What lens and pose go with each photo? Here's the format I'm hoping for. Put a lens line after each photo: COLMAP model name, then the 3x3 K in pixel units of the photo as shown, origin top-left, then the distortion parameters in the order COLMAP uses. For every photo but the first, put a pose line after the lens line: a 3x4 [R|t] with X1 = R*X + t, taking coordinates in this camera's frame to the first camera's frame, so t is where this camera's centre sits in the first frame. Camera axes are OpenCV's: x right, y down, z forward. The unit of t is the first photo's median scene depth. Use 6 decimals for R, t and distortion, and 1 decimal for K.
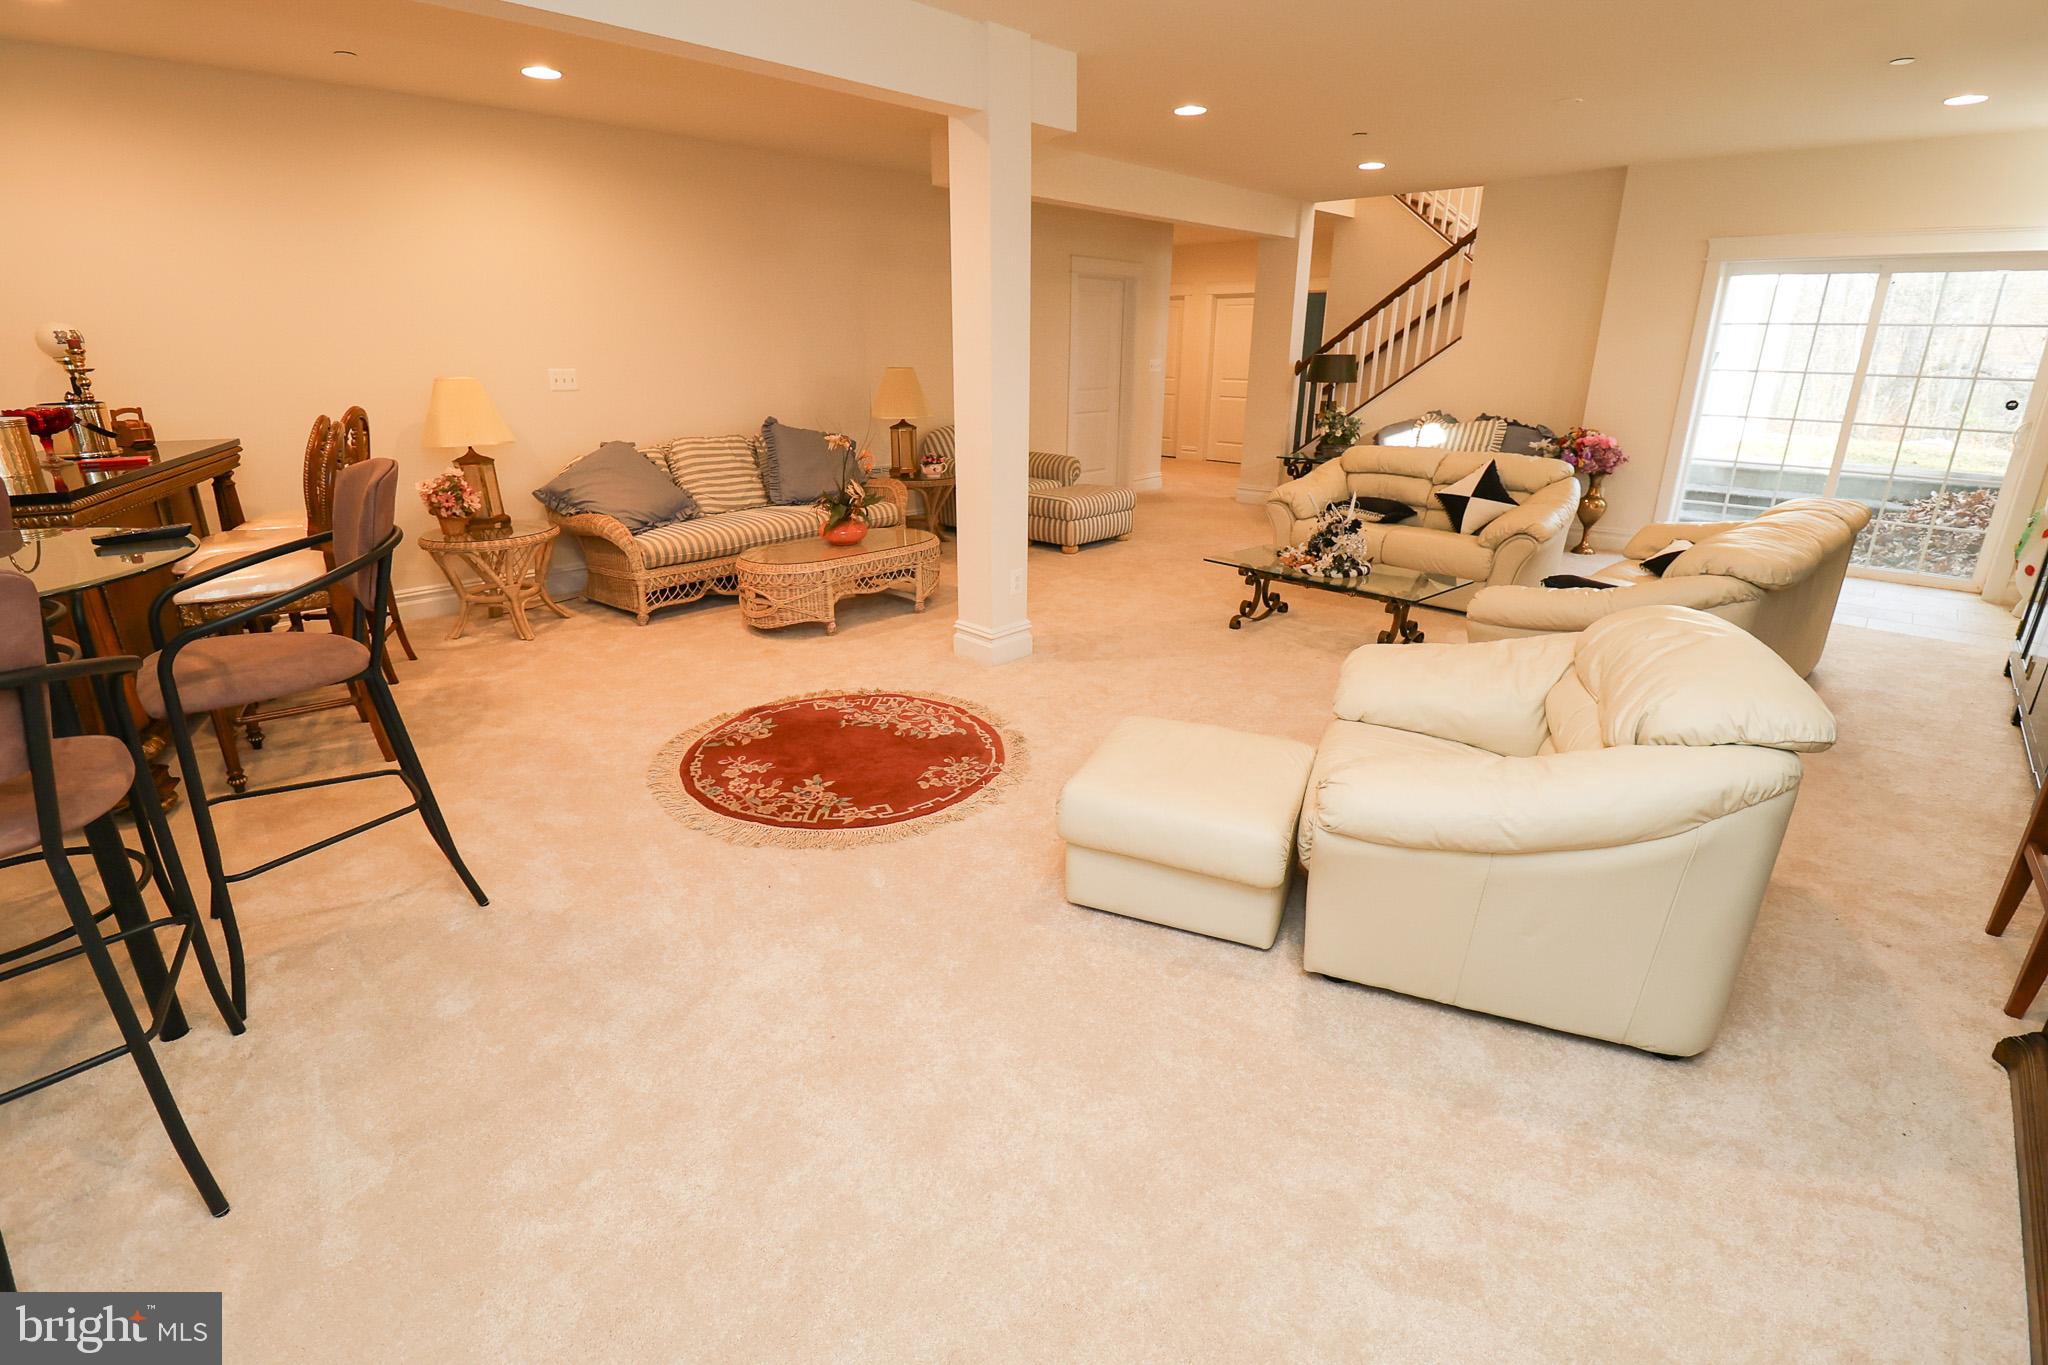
lens RADIAL K [[947.9, 0, 1022.5], [0, 947.9, 673.1], [0, 0, 1]] dist [-0.012810, -0.004294]
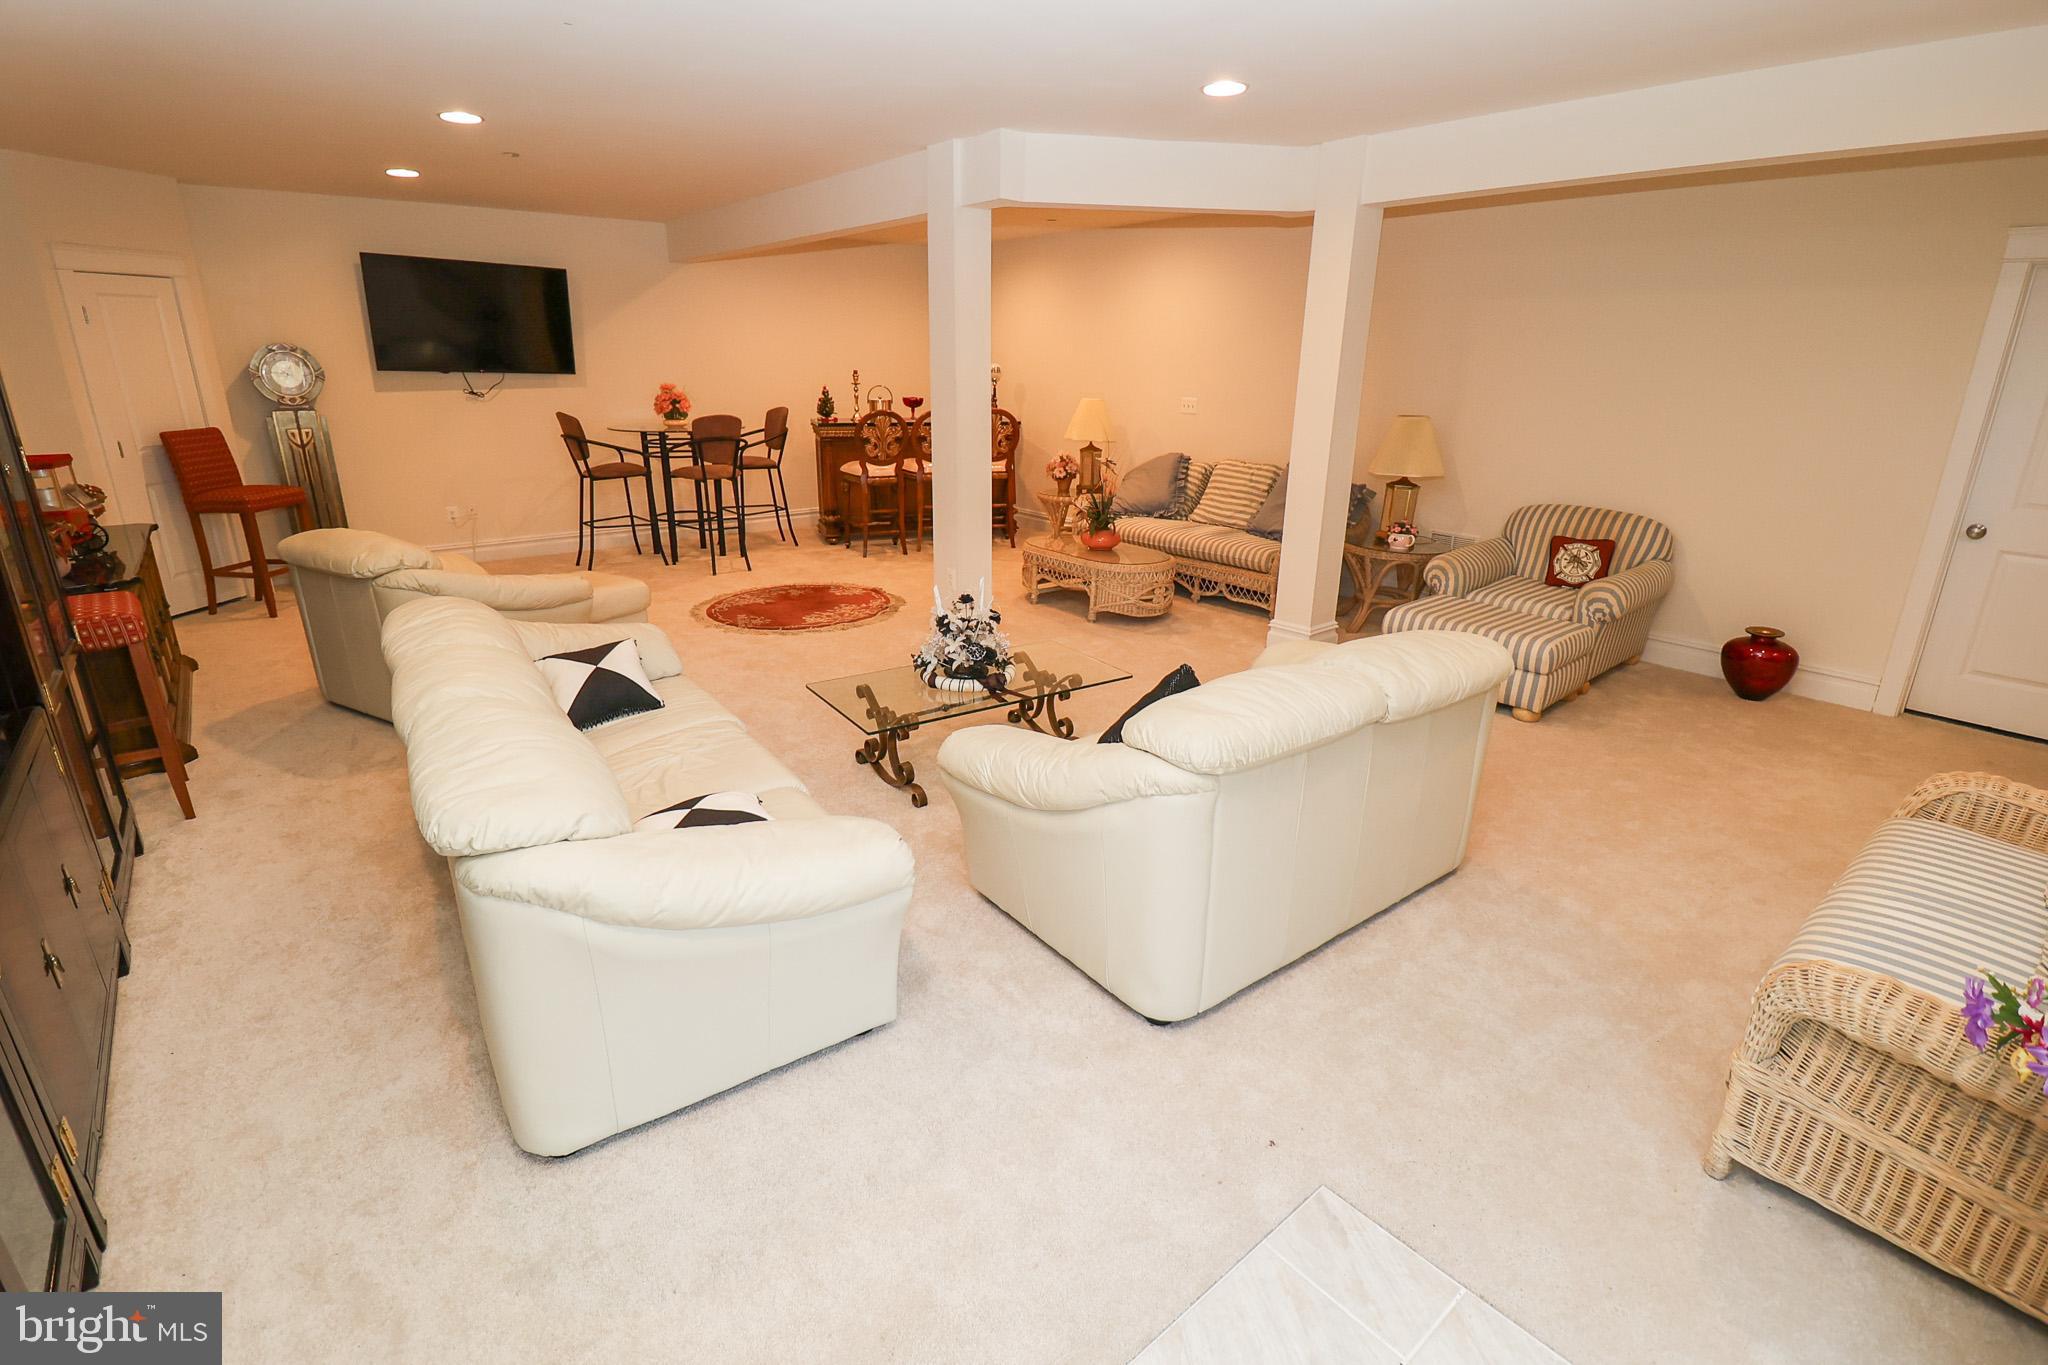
lens RADIAL K [[947.9, 0, 1021.9], [0, 947.9, 678.0], [0, 0, 1]] dist [-0.012810, -0.004294]
pose [[-0.122923, 0.312845, -0.941816, 0.998019], [-0.340747, 0.878015, 0.336126, -0.362172], [0.932084, 0.362239, -0.001327, 0.973837]]
